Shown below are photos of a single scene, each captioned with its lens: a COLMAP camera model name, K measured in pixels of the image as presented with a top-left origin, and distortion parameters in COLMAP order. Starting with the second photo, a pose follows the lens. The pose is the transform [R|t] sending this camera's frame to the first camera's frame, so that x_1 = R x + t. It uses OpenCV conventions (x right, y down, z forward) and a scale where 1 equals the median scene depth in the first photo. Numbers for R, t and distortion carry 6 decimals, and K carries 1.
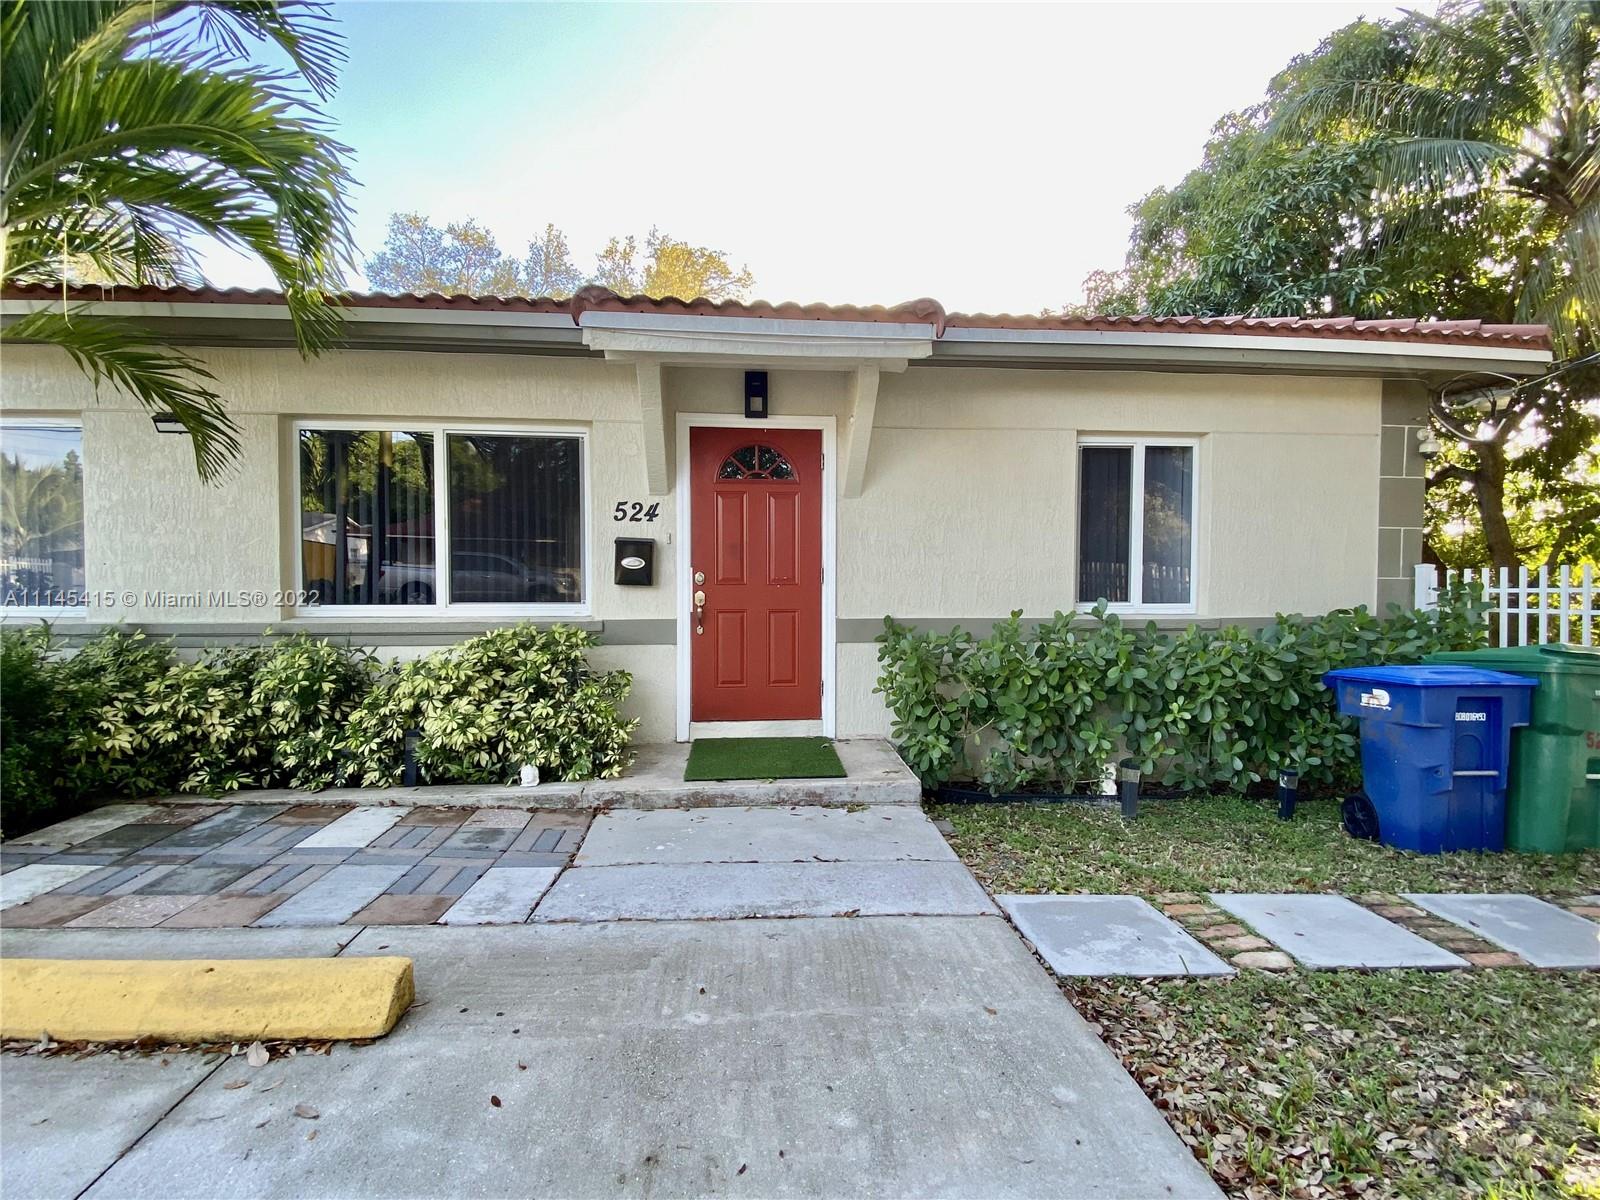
lens RADIAL K [[737.4, 0, 795.5], [0, 737.4, 592.9], [0, 0, 1]] dist [0.023395, -0.024316]
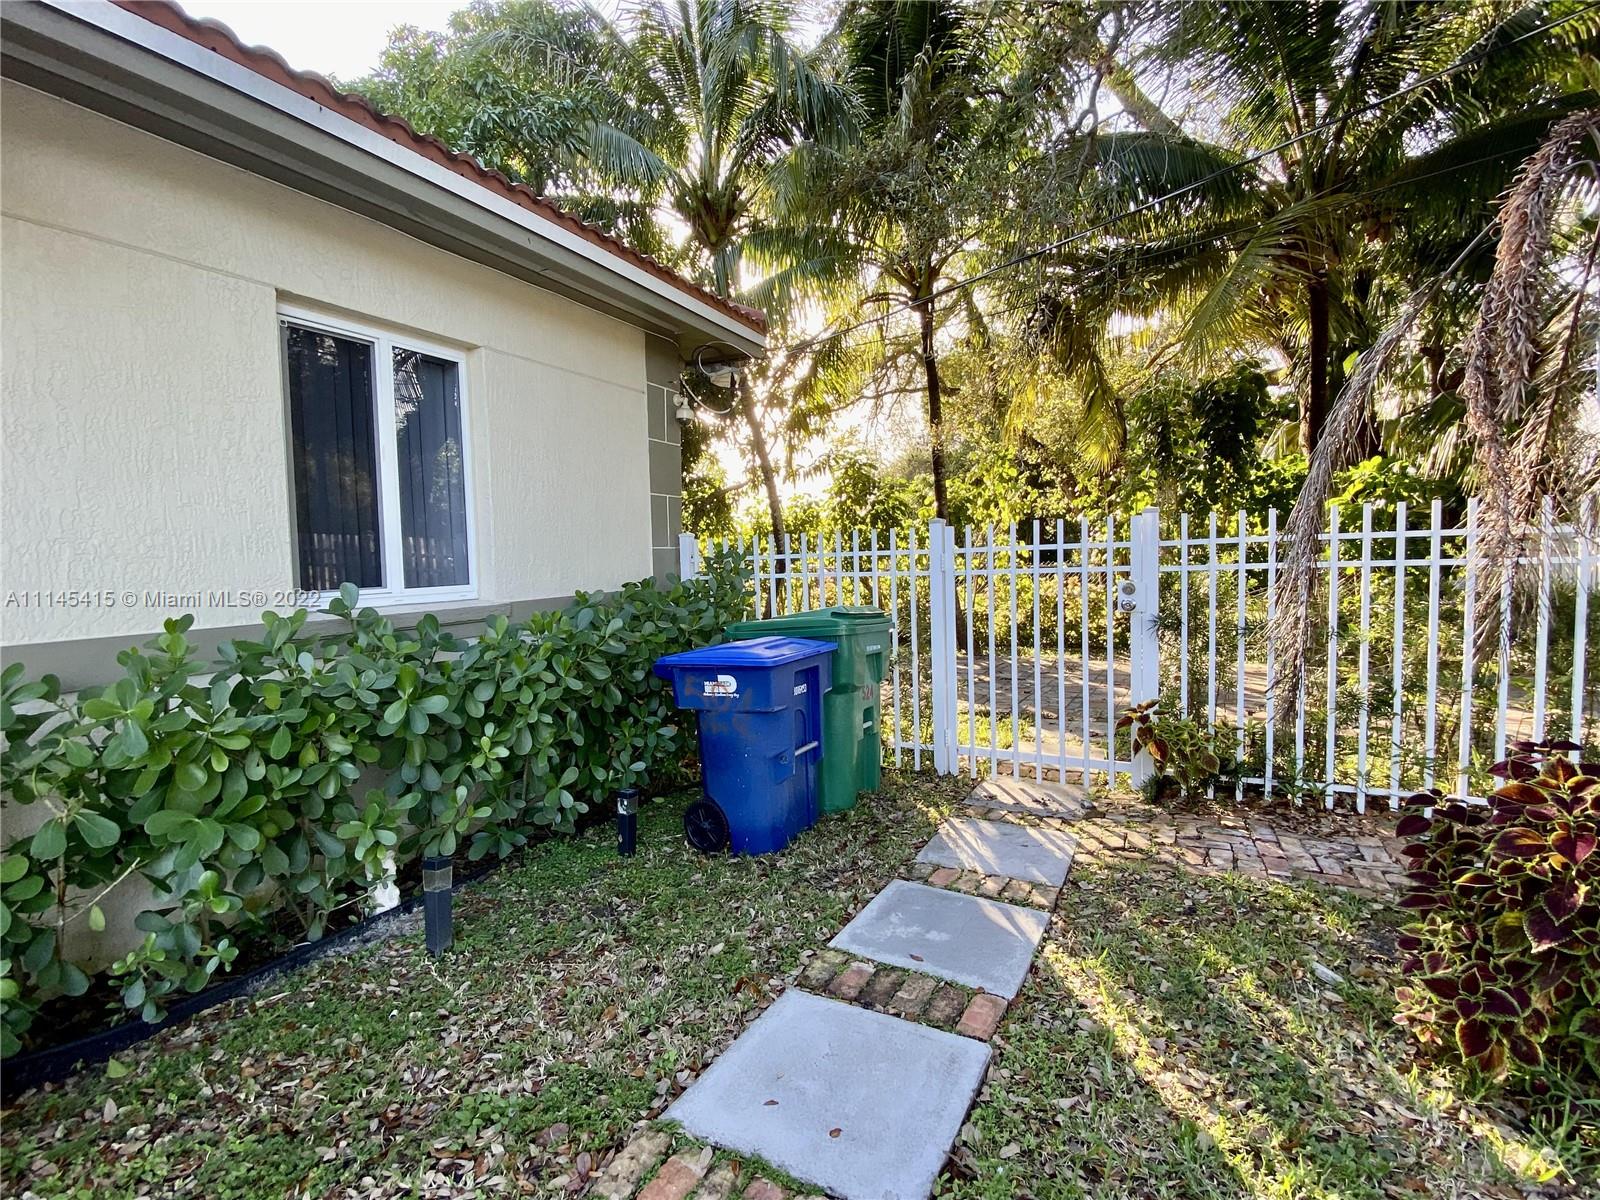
lens RADIAL K [[737.4, 0, 795.5], [0, 737.4, 592.9], [0, 0, 1]] dist [0.023395, -0.024316]
pose [[0.529437, -0.065235, 0.845837, 0.107842], [0.038448, 0.997860, 0.052894, -0.003452], [-0.847478, 0.004516, 0.530812, 0.410367]]
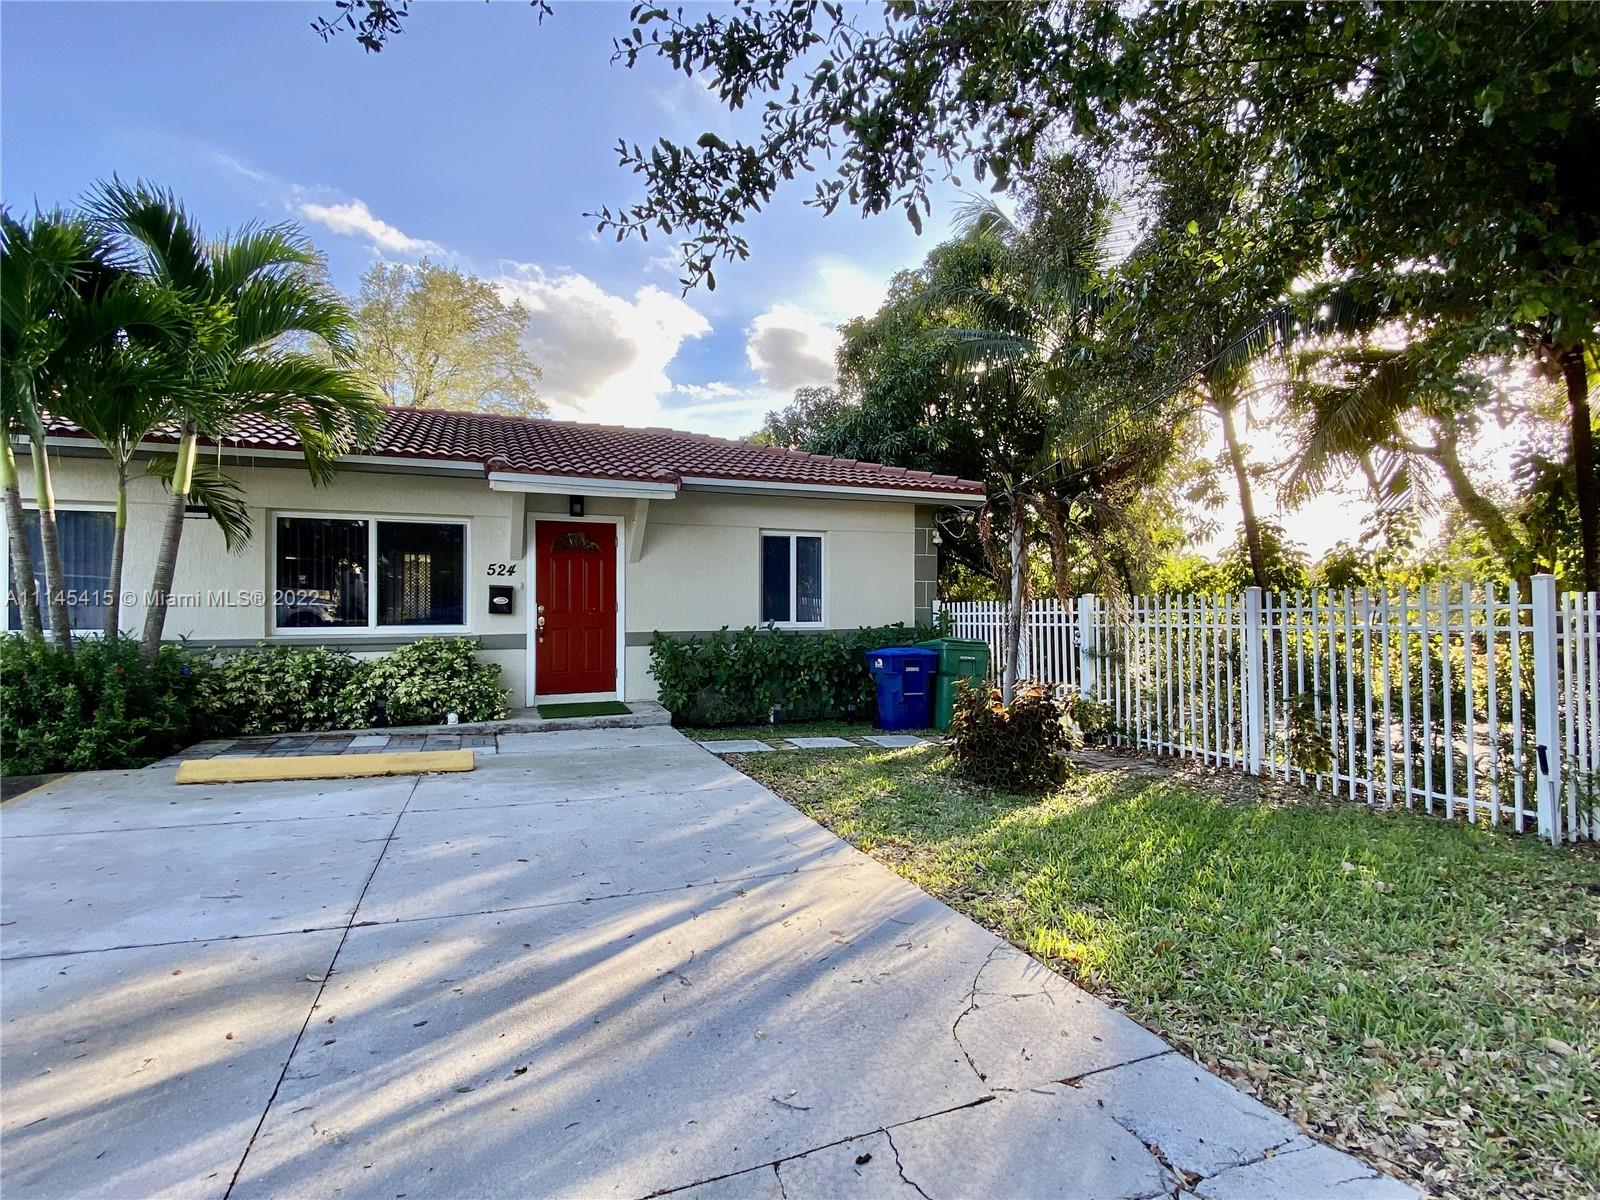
lens RADIAL K [[785.1, 0, 851.9], [0, 785.1, 601.1], [0, 0, 1]] dist [-0.033071, -0.000027]
pose [[0.938513, -0.000500, 0.345242, -0.088836], [0.007793, 0.999775, -0.019738, 0.002360], [-0.345155, 0.021215, 0.938306, -1.026163]]
